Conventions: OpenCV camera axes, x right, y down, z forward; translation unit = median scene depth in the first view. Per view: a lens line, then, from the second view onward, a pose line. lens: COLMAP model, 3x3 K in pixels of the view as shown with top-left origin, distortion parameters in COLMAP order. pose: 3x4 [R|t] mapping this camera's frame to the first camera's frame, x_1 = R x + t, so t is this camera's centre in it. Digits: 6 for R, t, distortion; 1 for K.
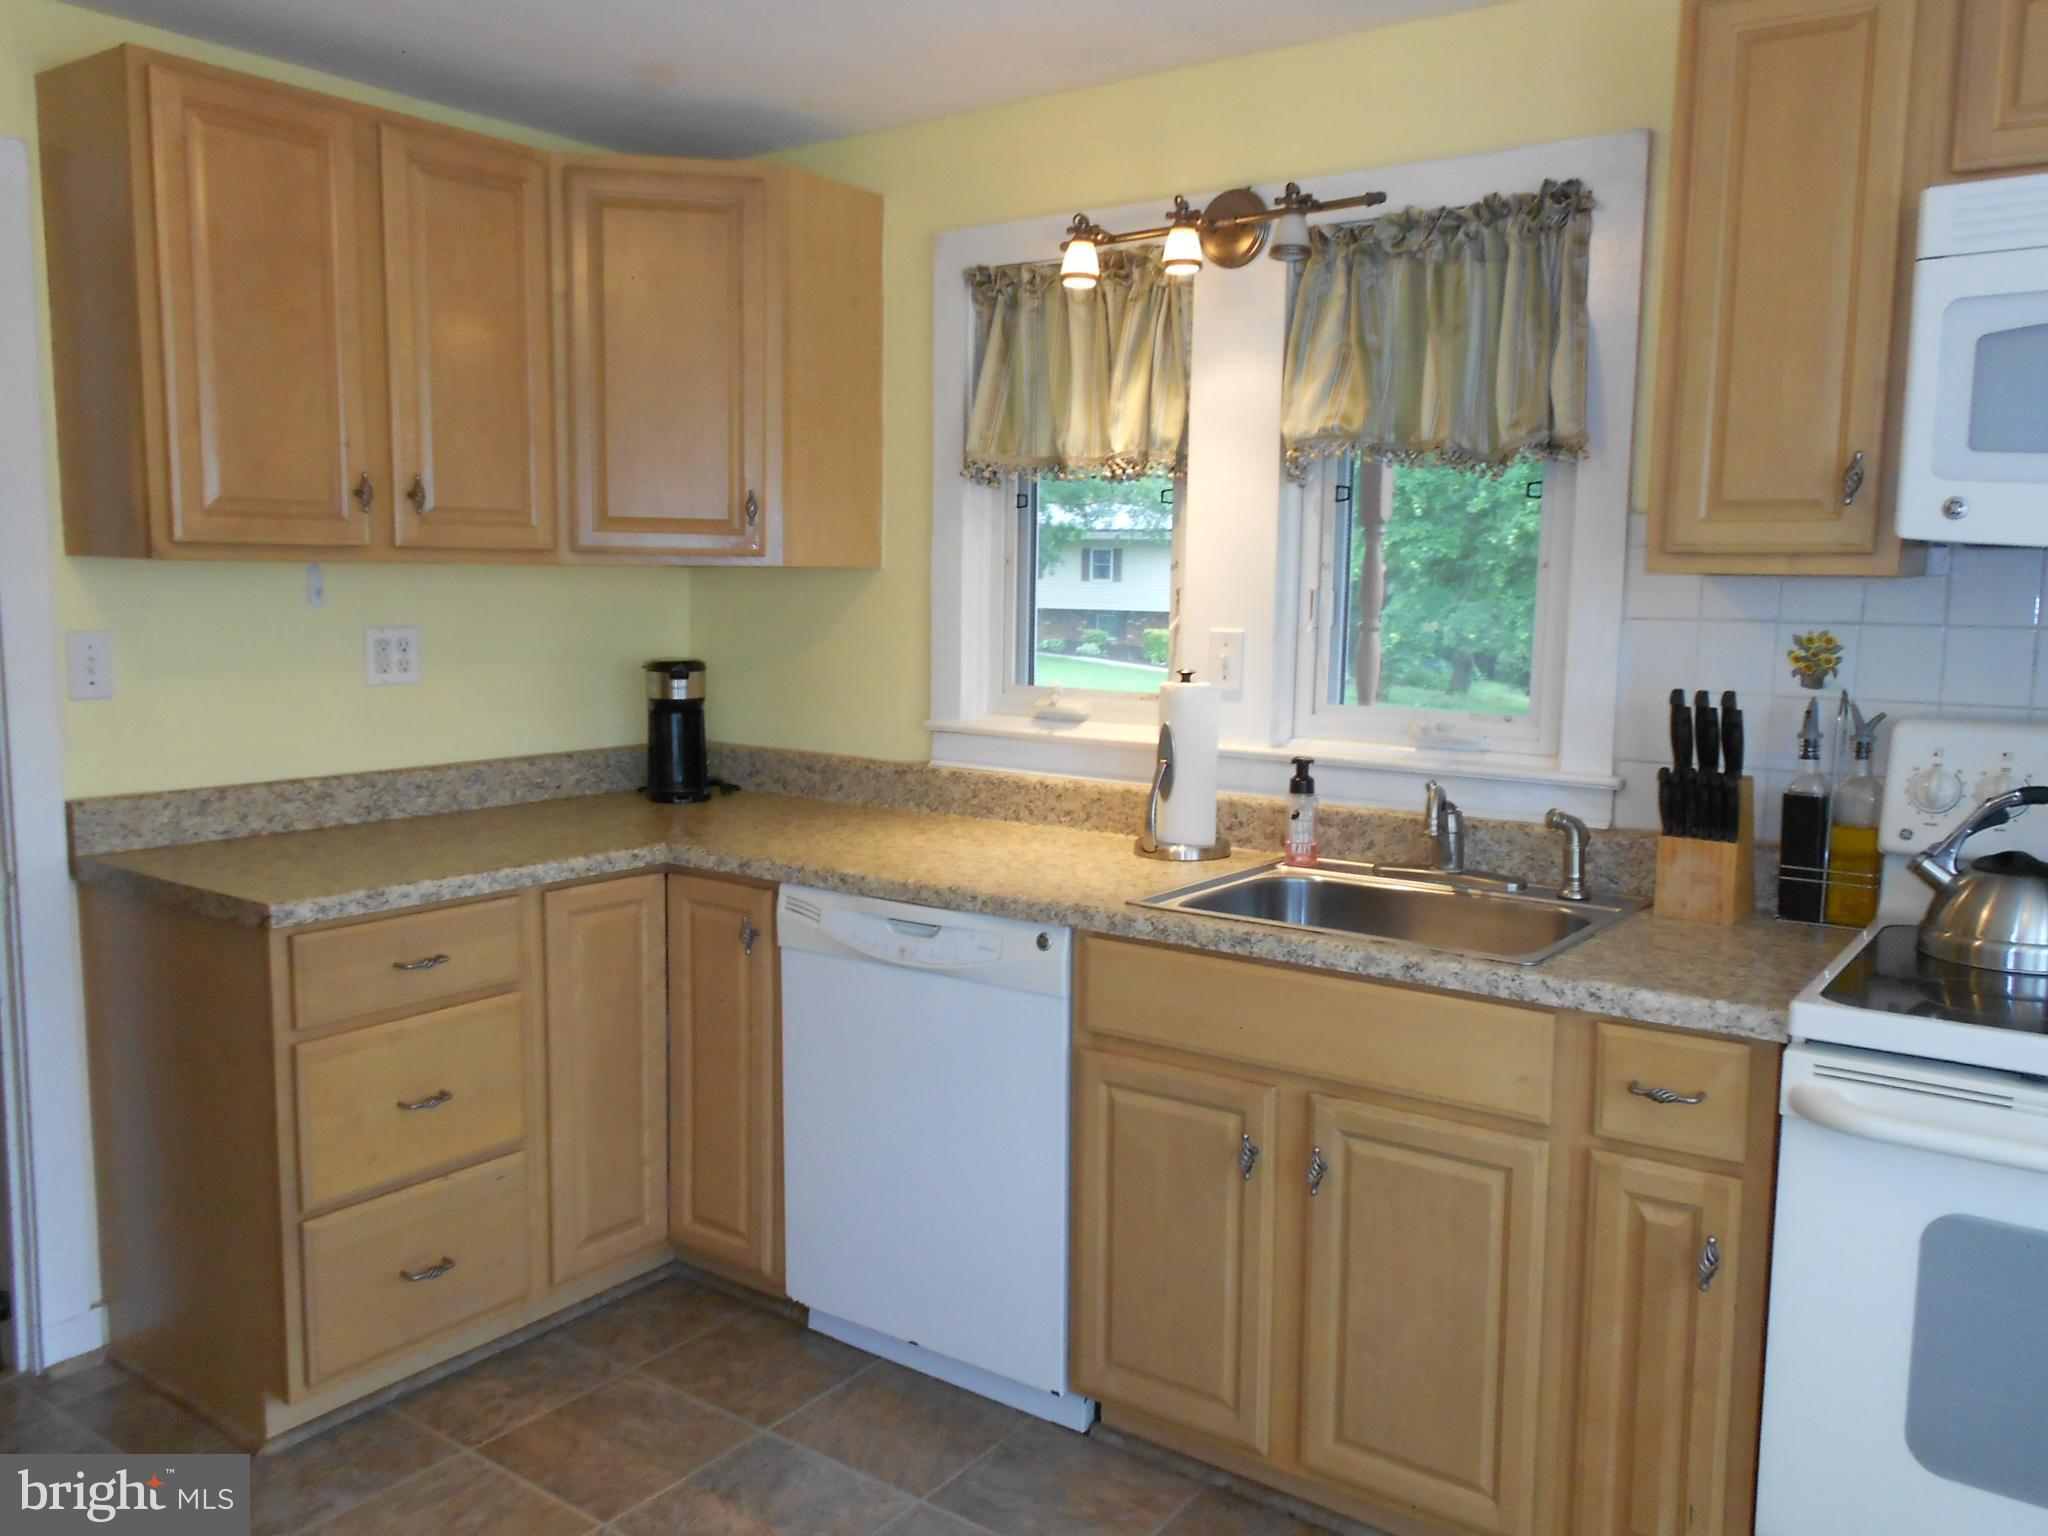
lens RADIAL K [[1604.3, 0, 1024.0], [0, 1604.3, 768.0], [0, 0, 1]] dist [0.007516, -0.004173]
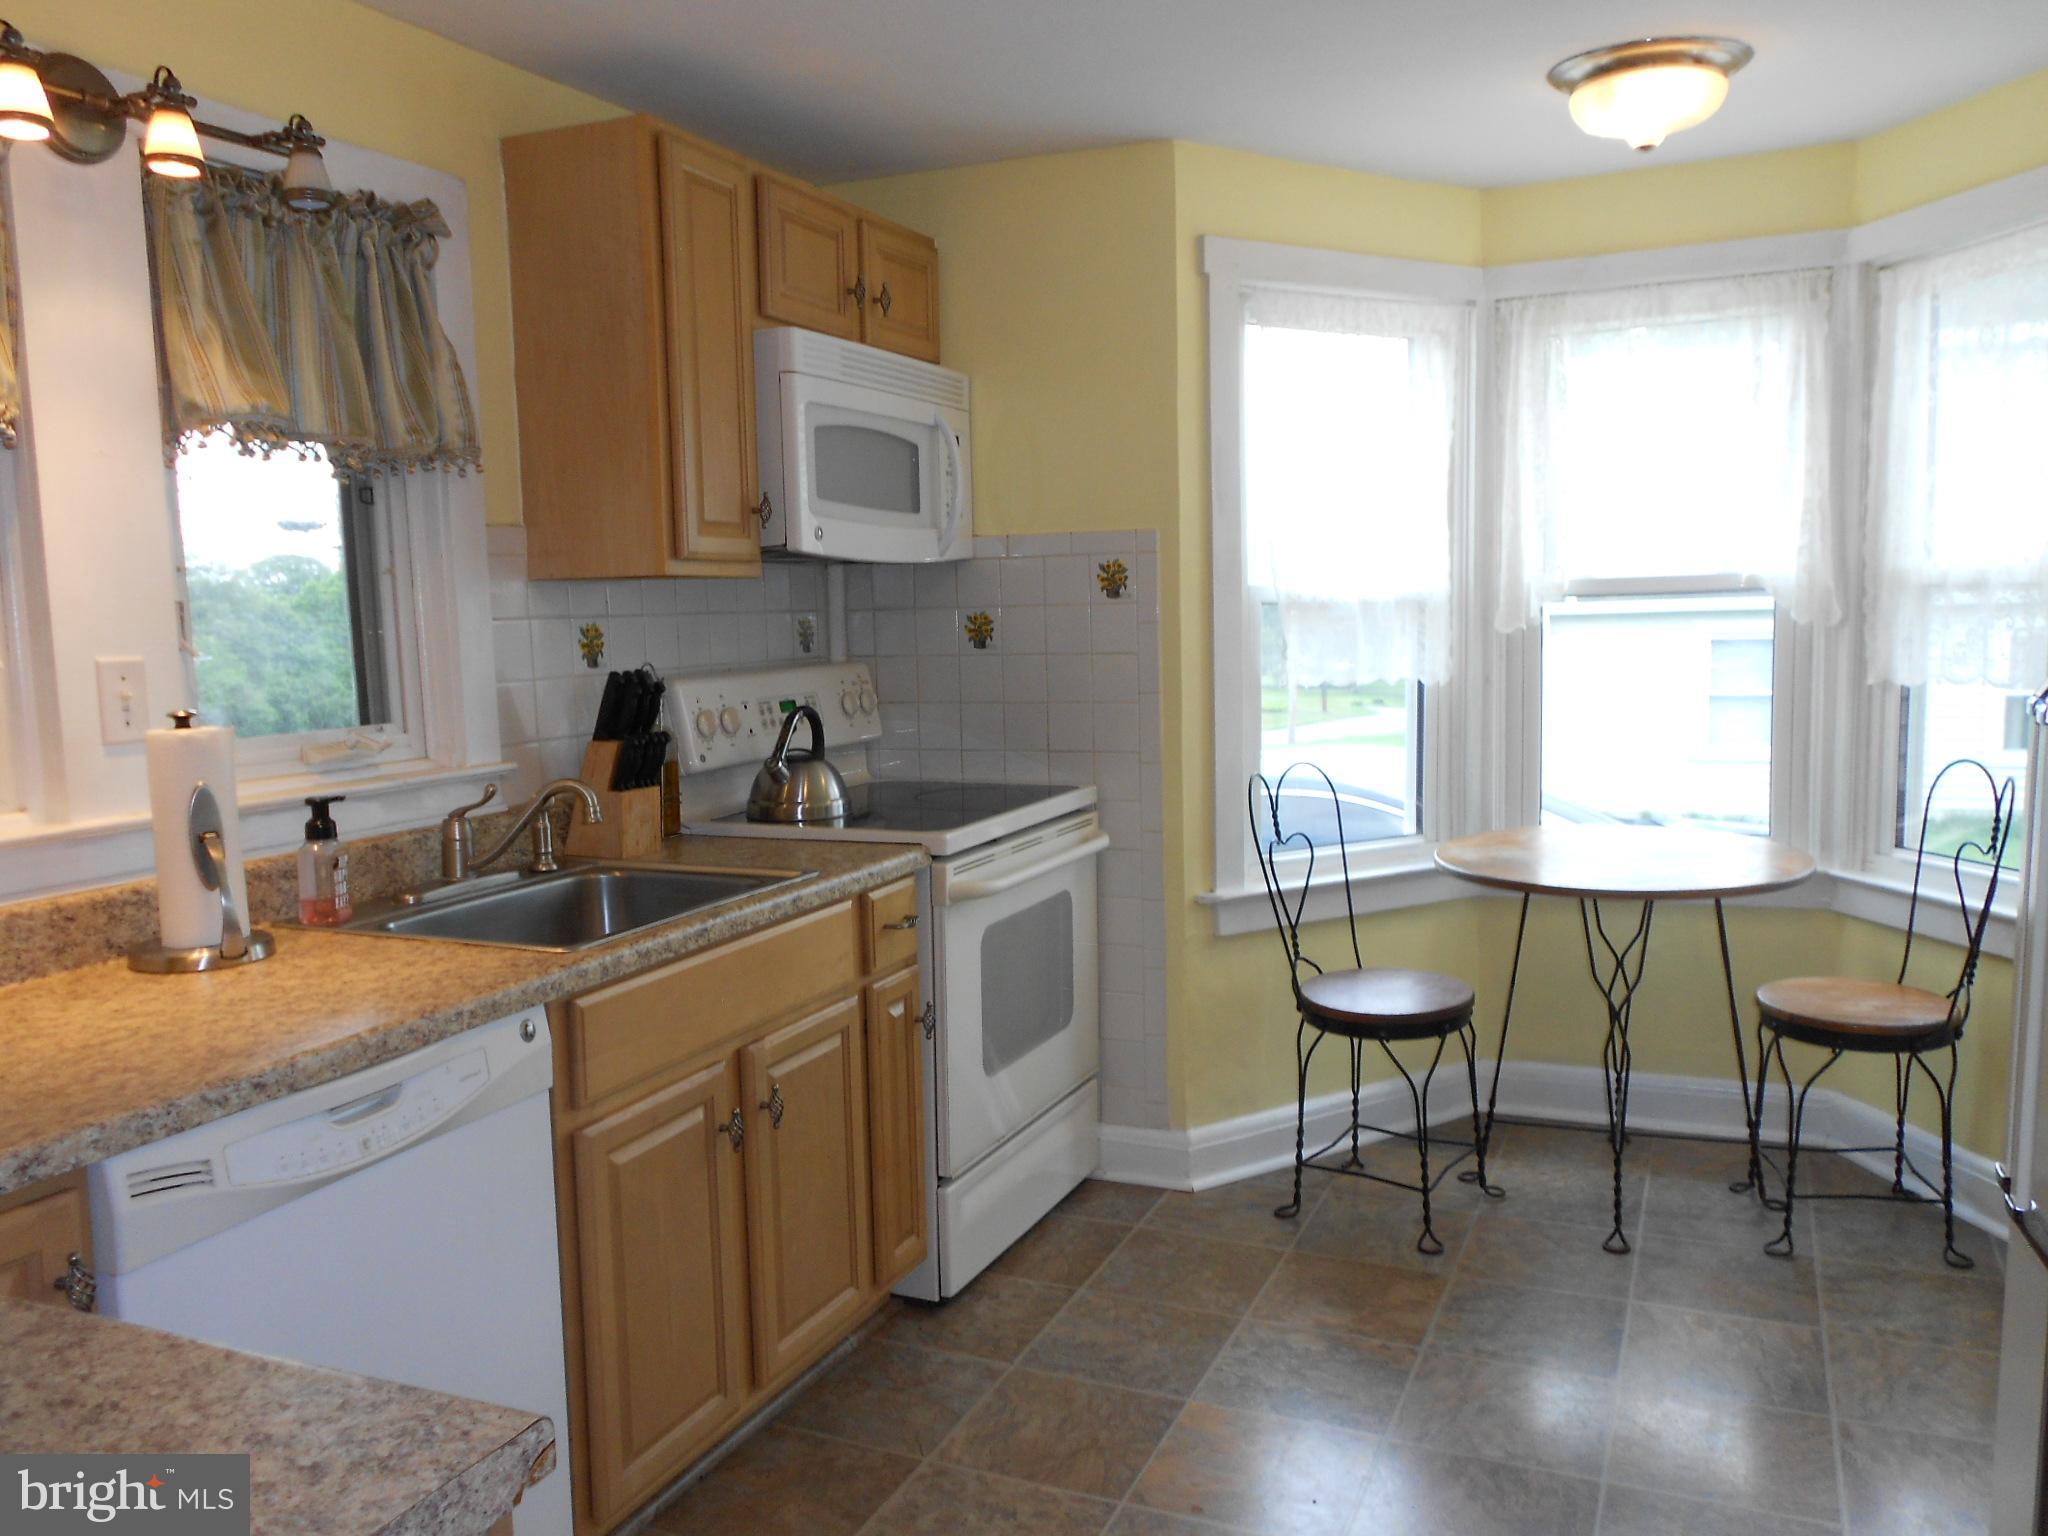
lens RADIAL K [[1604.3, 0, 1024.0], [0, 1604.3, 768.0], [0, 0, 1]] dist [0.007516, -0.004173]
pose [[-0.203887, -0.112379, 0.972523, -0.793589], [0.132095, 0.981147, 0.141069, -0.100630], [-0.970042, 0.157228, -0.185198, 0.866323]]
